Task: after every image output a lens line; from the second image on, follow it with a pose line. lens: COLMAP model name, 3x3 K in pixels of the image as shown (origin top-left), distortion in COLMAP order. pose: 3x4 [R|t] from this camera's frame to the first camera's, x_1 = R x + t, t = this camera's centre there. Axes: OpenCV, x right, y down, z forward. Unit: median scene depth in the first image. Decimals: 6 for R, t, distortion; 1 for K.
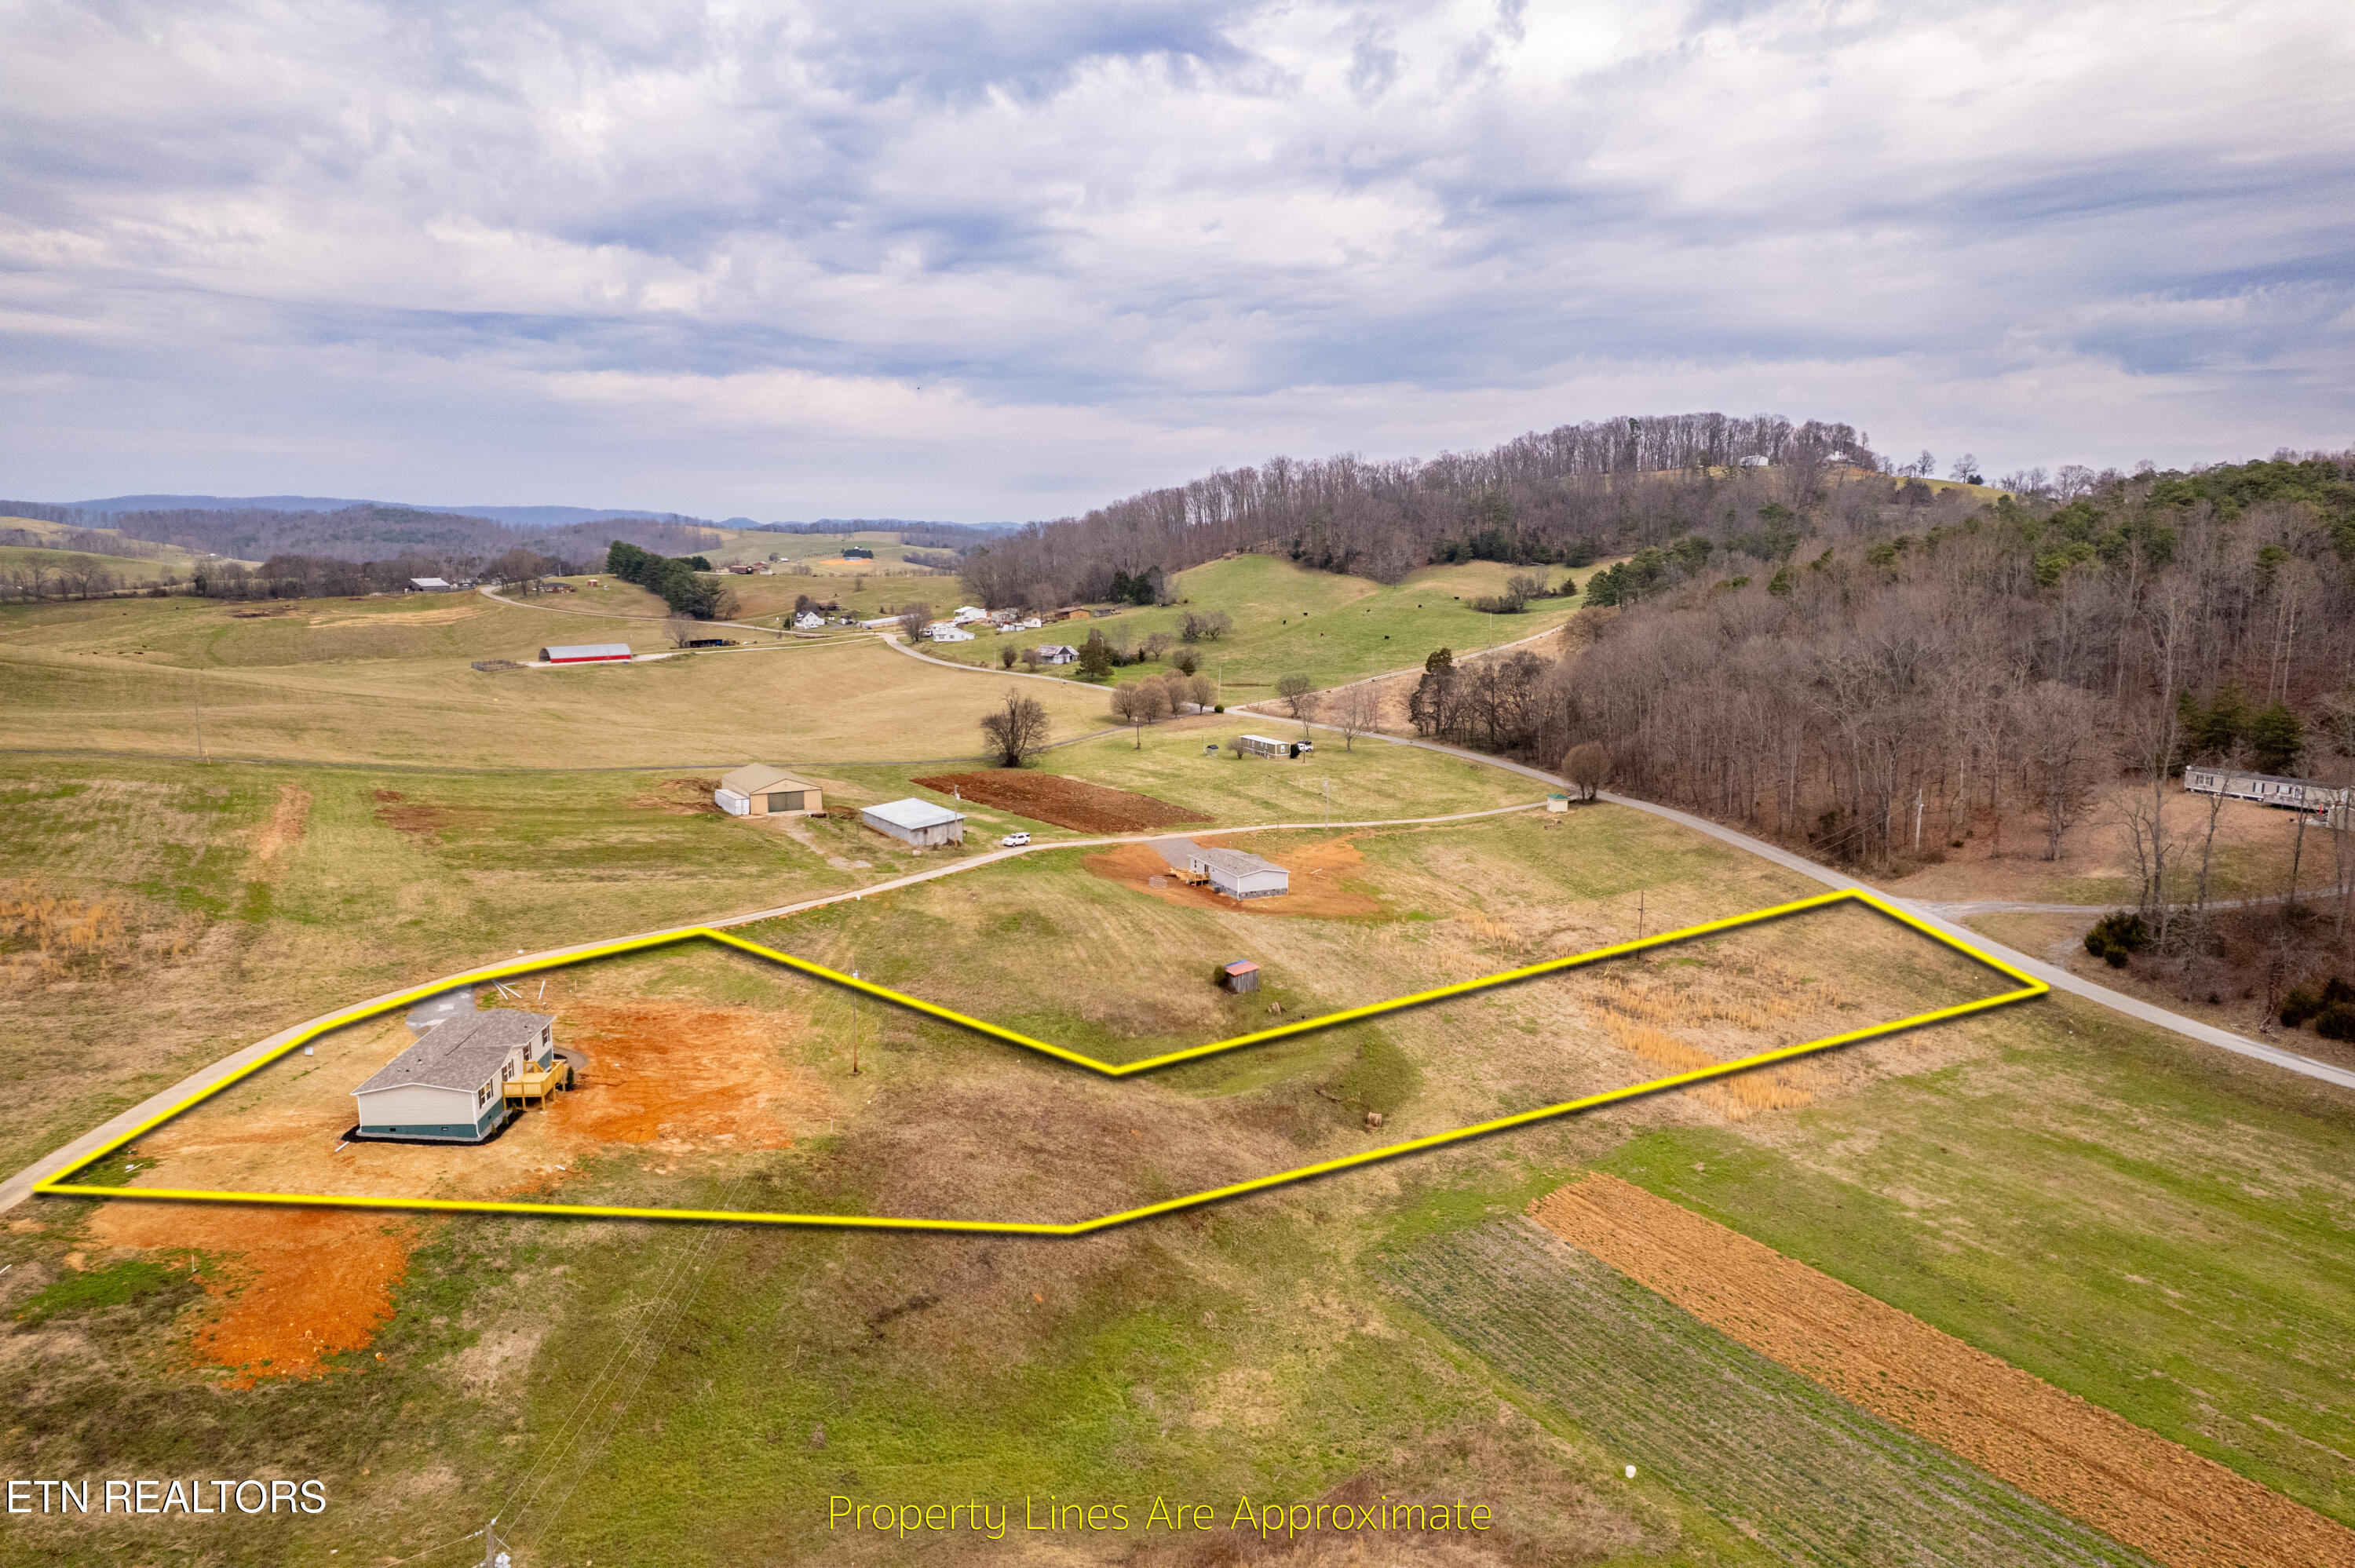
lens RADIAL K [[1510.1, 0, 1177.5], [0, 1510.1, 784.0], [0, 0, 1]] dist [-0.070337, 0.058066]
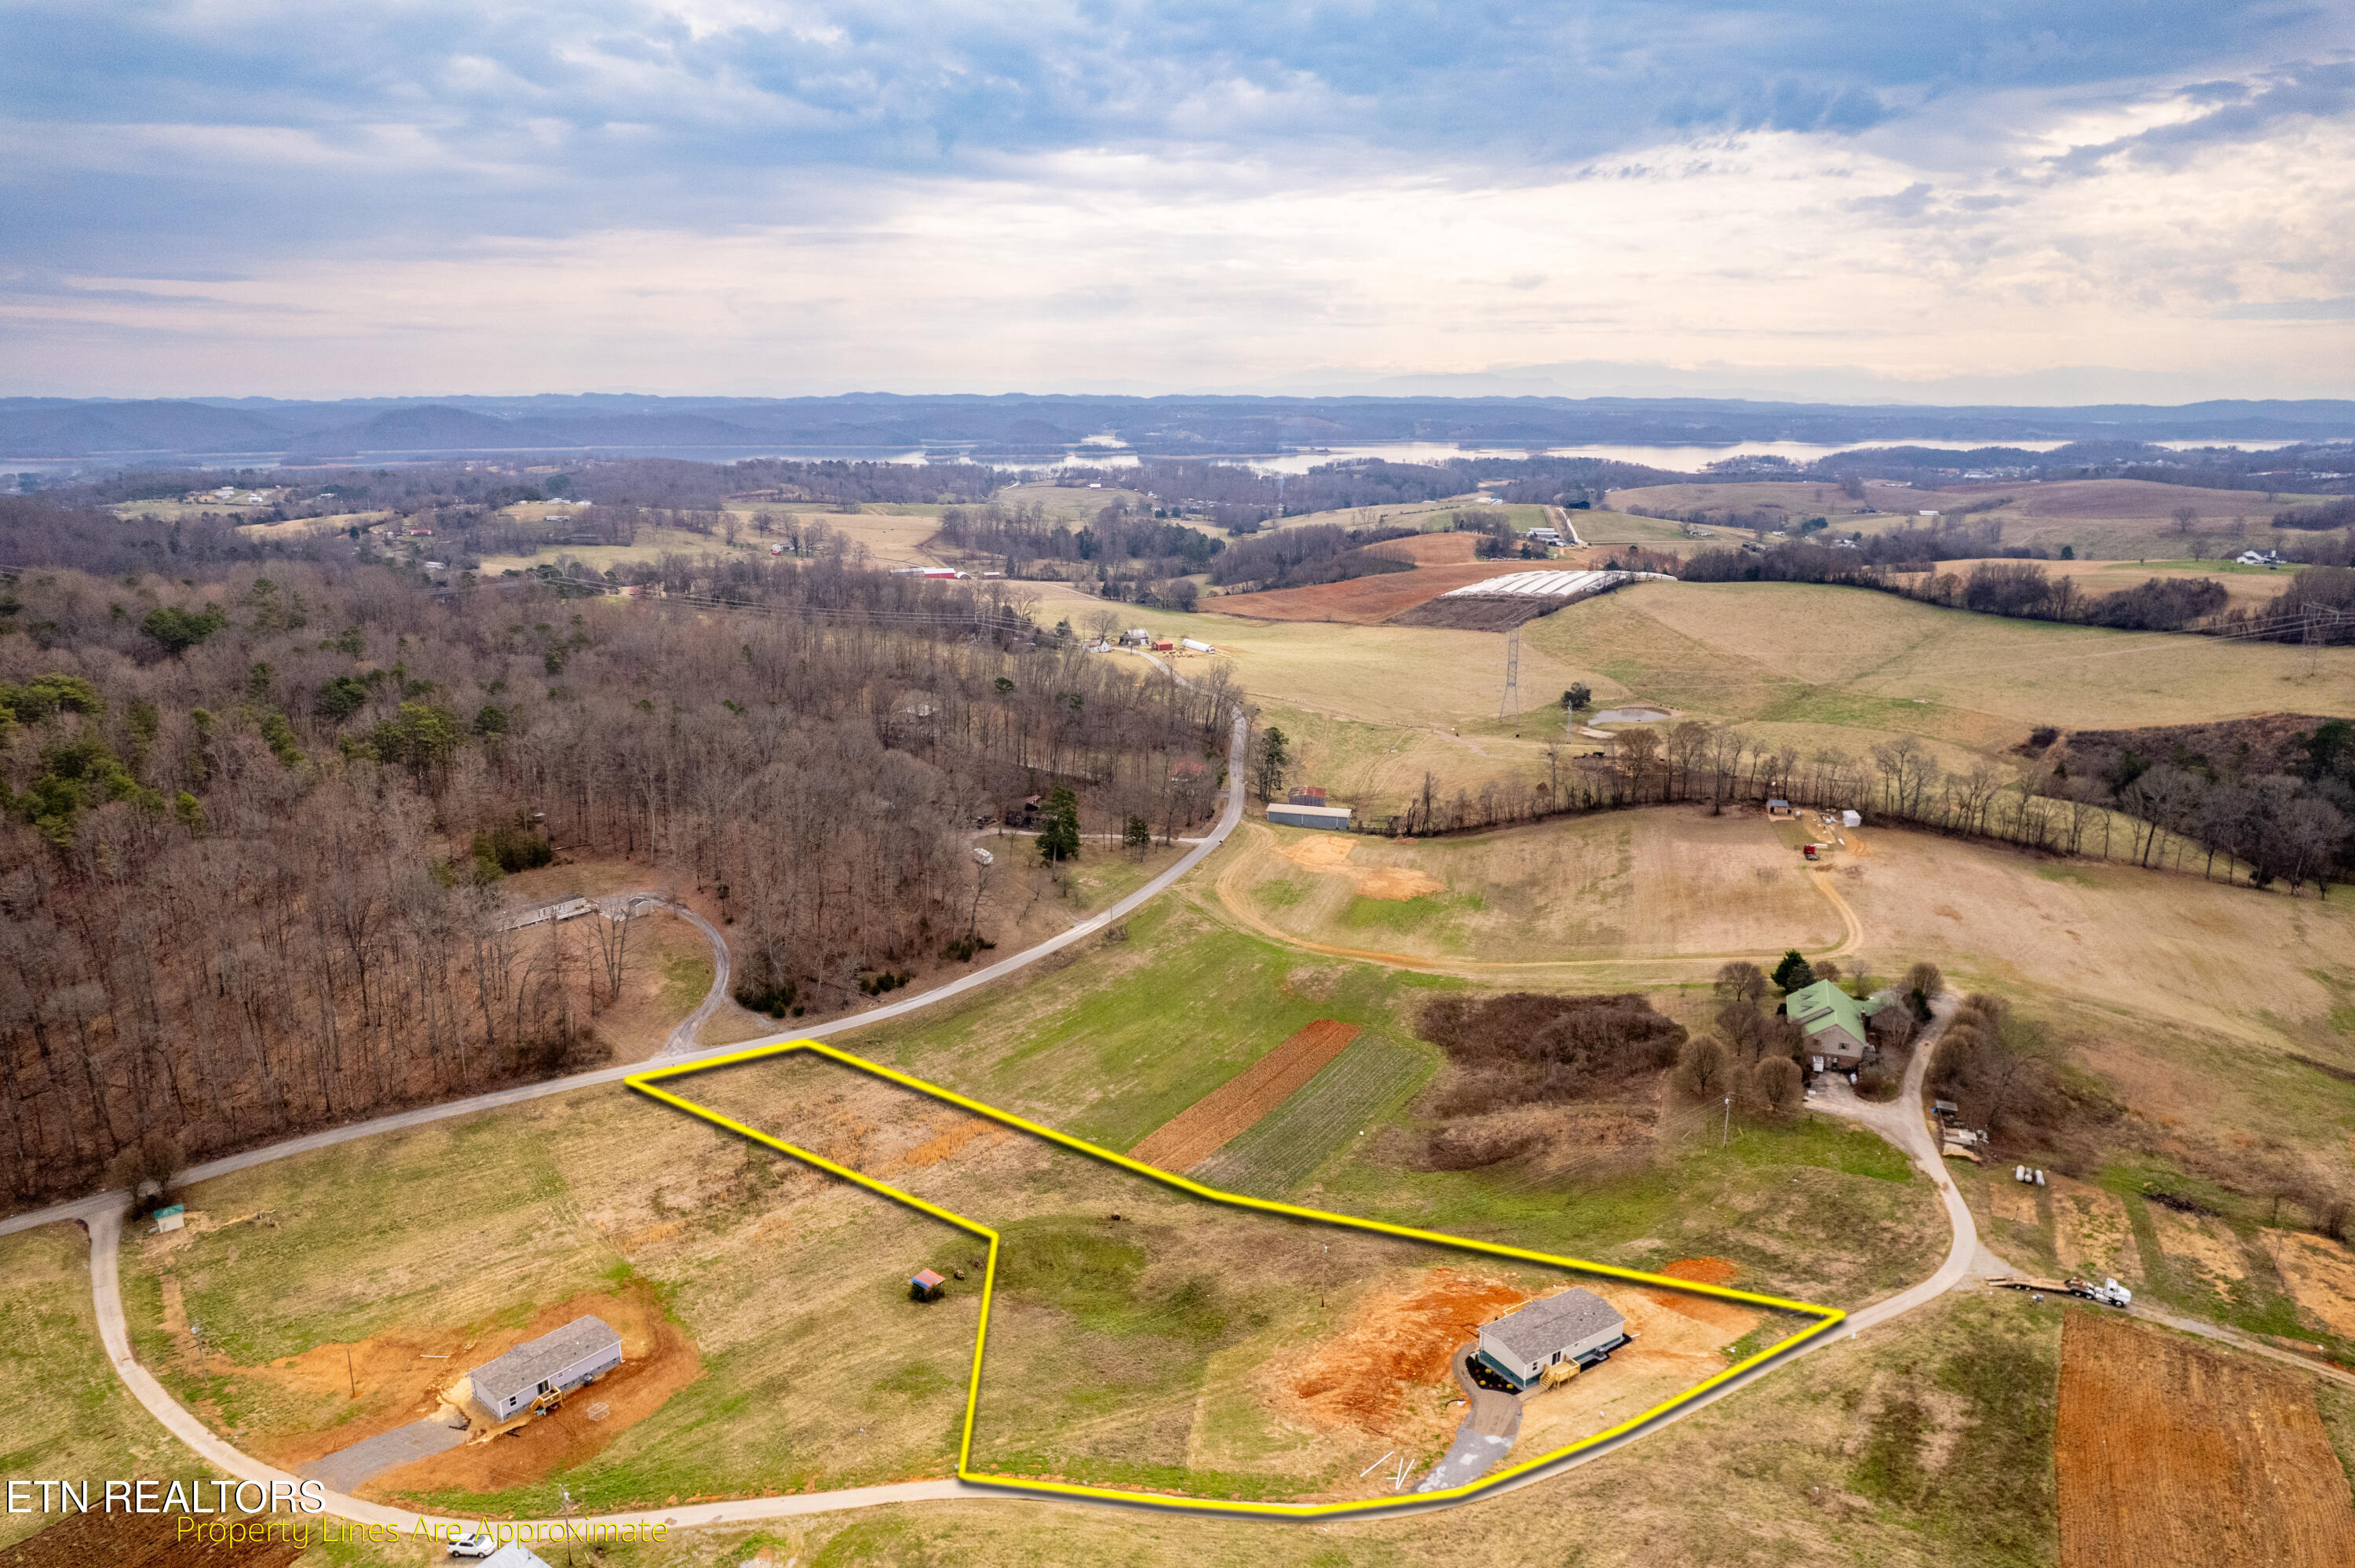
lens RADIAL K [[1510.1, 0, 1177.5], [0, 1510.1, 784.0], [0, 0, 1]] dist [-0.070337, 0.058066]
pose [[-0.450505, -0.226860, 0.863469, -0.656717], [0.134758, 0.938815, 0.316964, -0.400227], [-0.882545, 0.259153, -0.392370, 0.766947]]
